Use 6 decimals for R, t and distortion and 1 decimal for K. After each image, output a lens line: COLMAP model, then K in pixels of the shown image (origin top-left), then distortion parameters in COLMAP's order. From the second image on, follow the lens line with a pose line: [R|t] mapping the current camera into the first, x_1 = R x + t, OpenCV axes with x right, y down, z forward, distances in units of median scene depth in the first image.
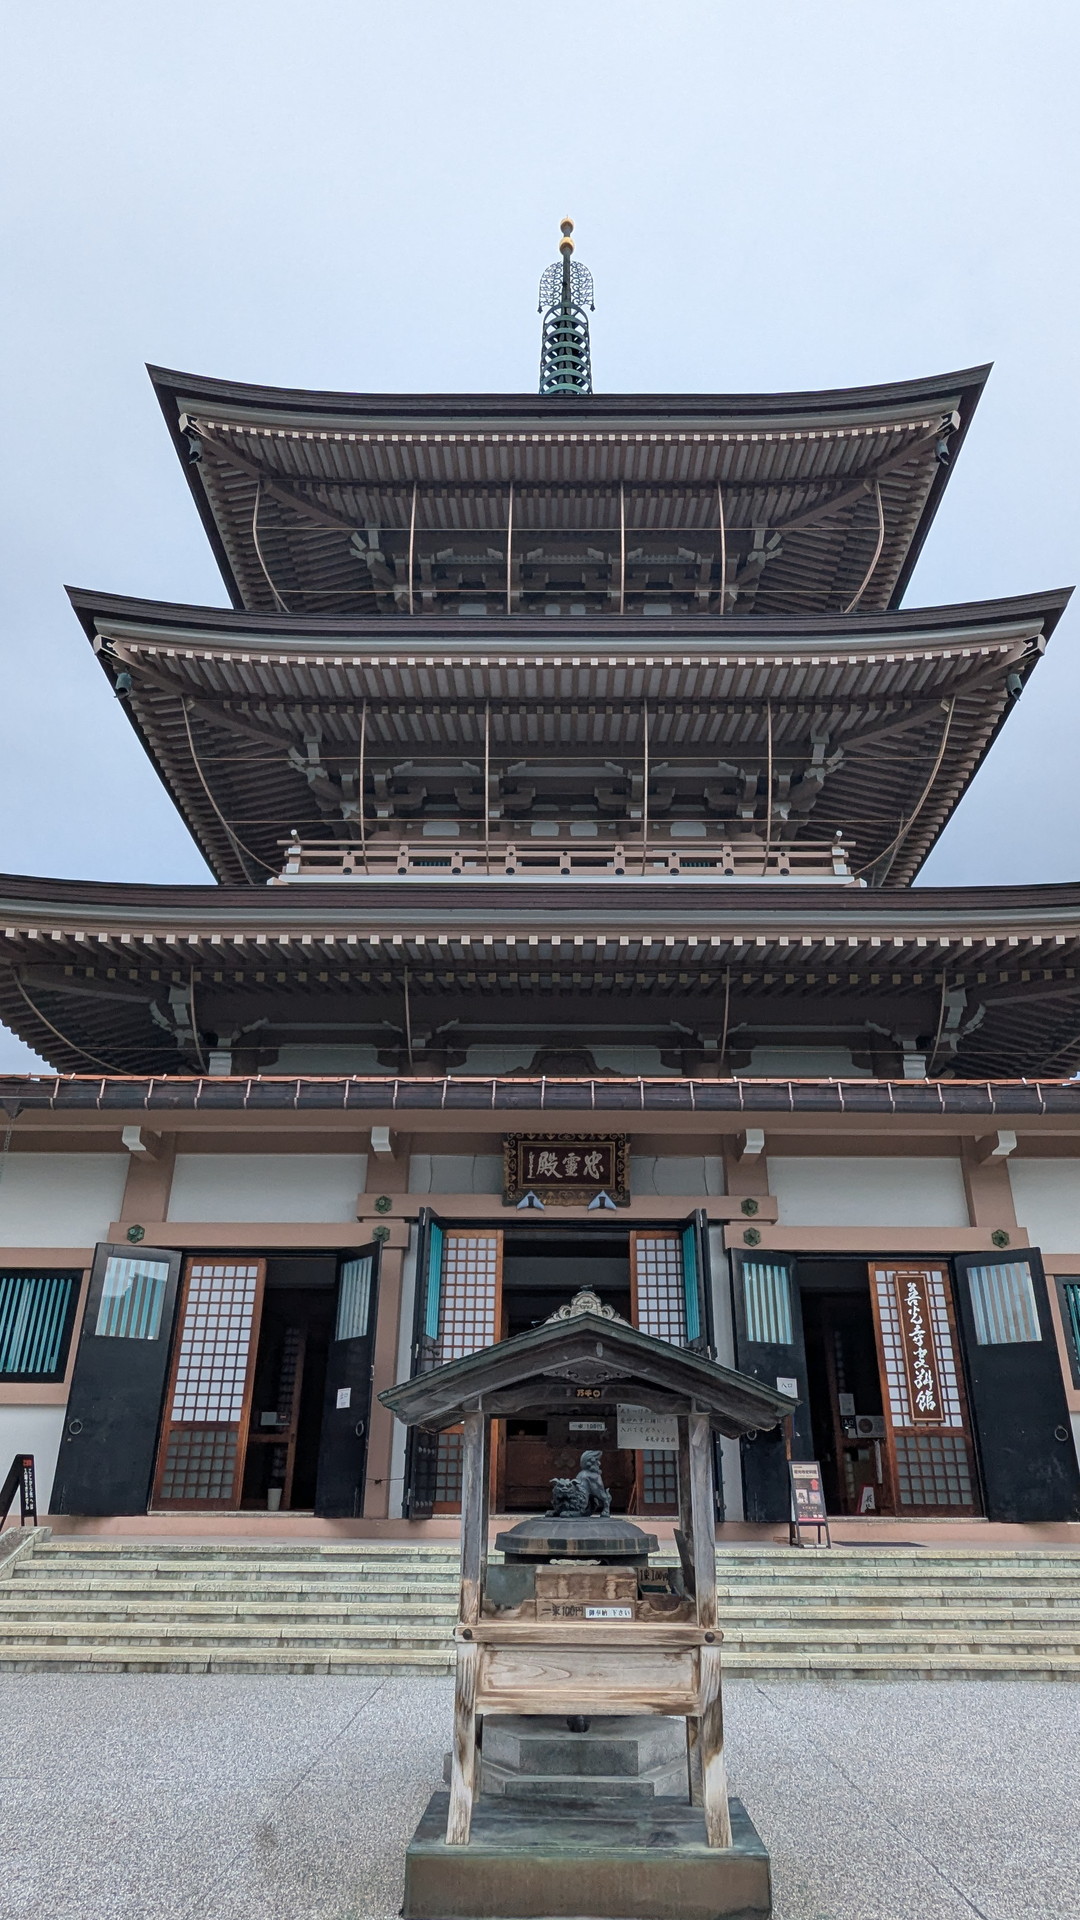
lens RADIAL K [[1088.8, 0, 554.4], [0, 1088.8, 963.1], [0, 0, 1]] dist [0.000982, -0.001693]
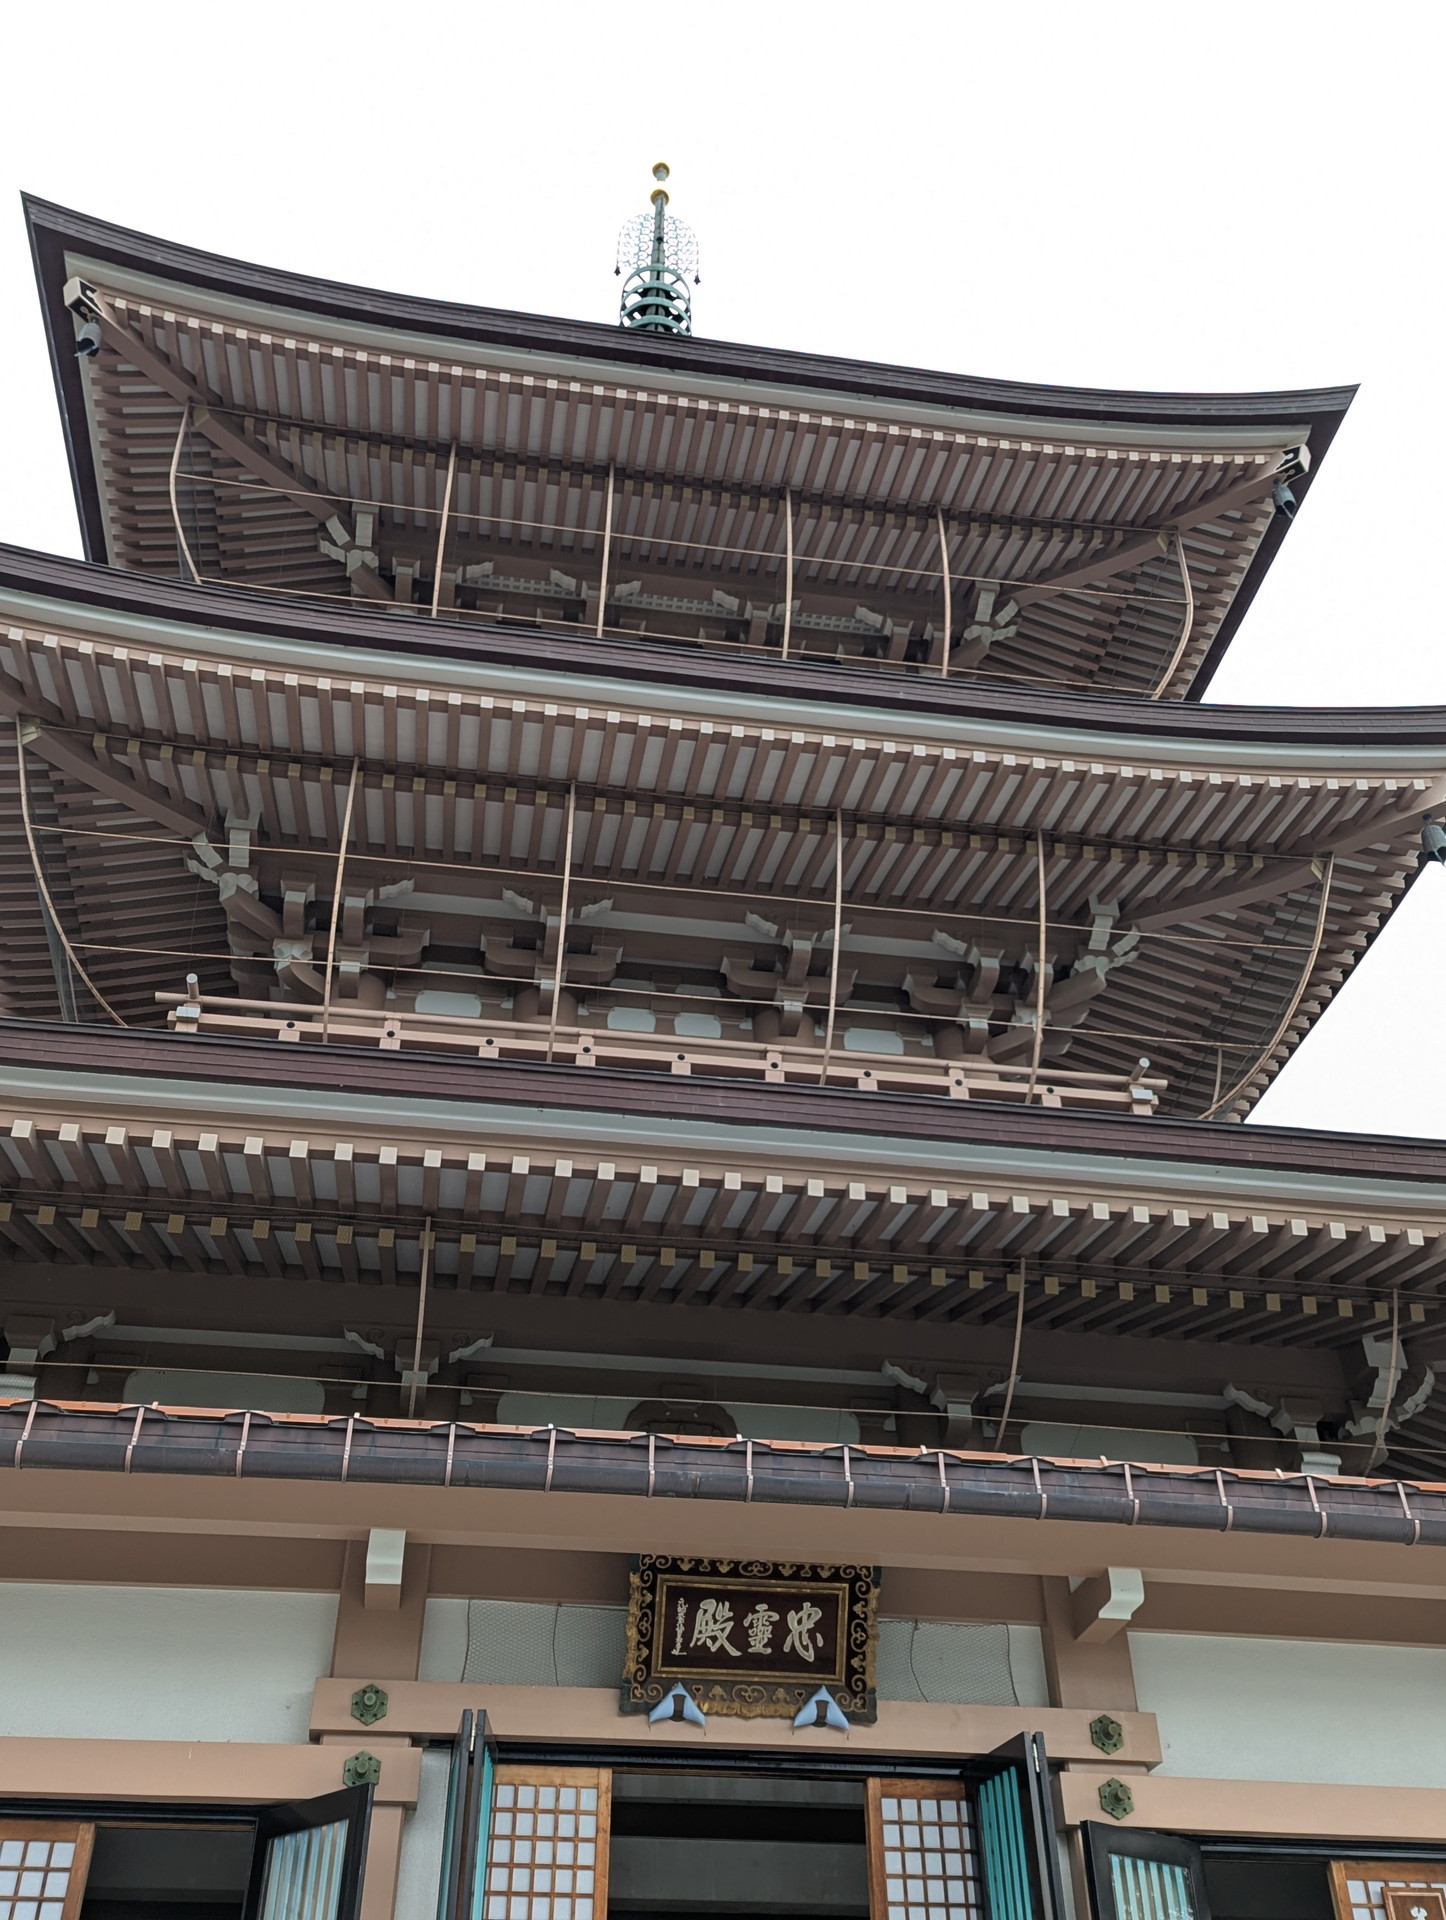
lens RADIAL K [[1715.7, 0, 717.4], [0, 1715.7, 943.4], [0, 0, 1]] dist [0.075284, -0.084071]
pose [[0.986371, 0.092751, 0.135904, -0.139469], [-0.060457, 0.972501, -0.224914, 0.058933], [-0.153027, 0.213632, 0.964854, 0.168934]]
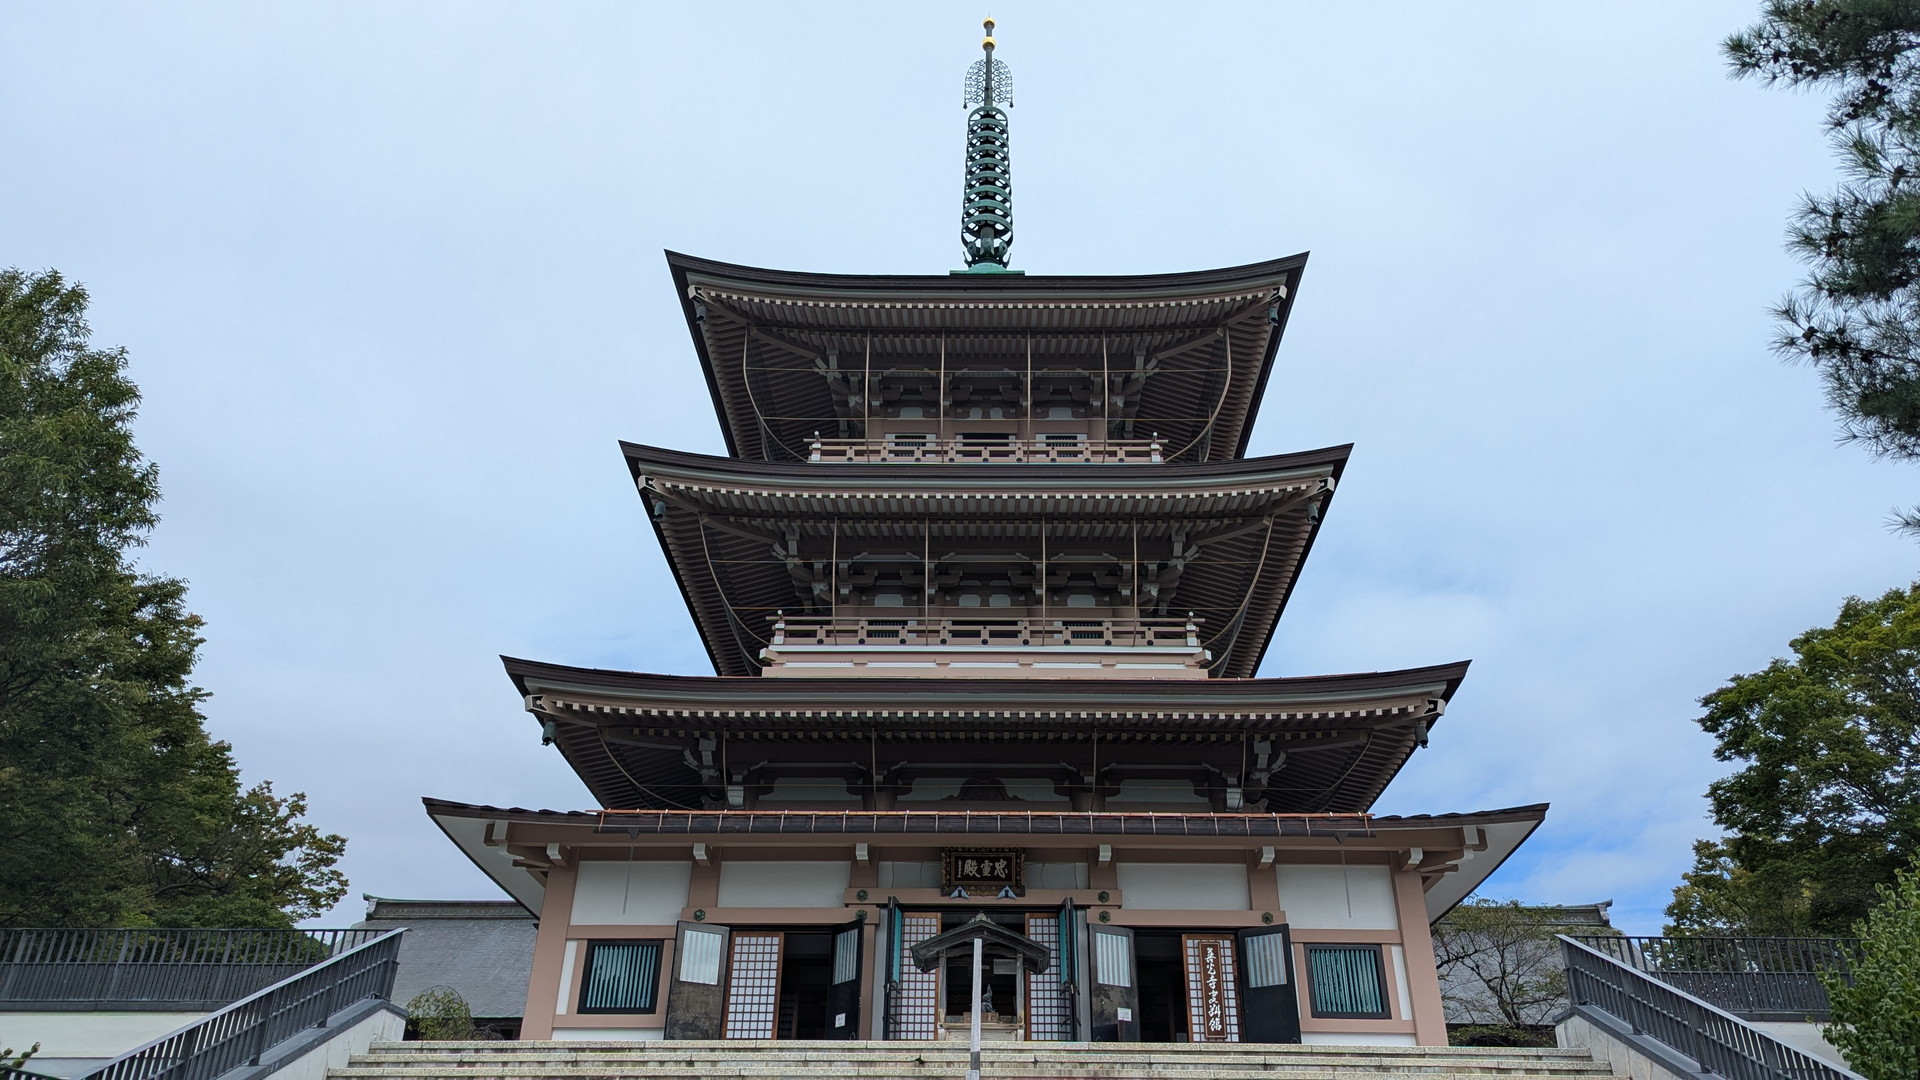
lens RADIAL K [[1317.1, 0, 979.4], [0, 1317.1, 532.7], [0, 0, 1]] dist [0.039282, -0.000784]
pose [[0.999997, -0.000890, -0.002375, 0.010487], [0.000739, 0.998029, -0.062751, -0.164430], [0.002427, 0.062749, 0.998026, -0.857377]]
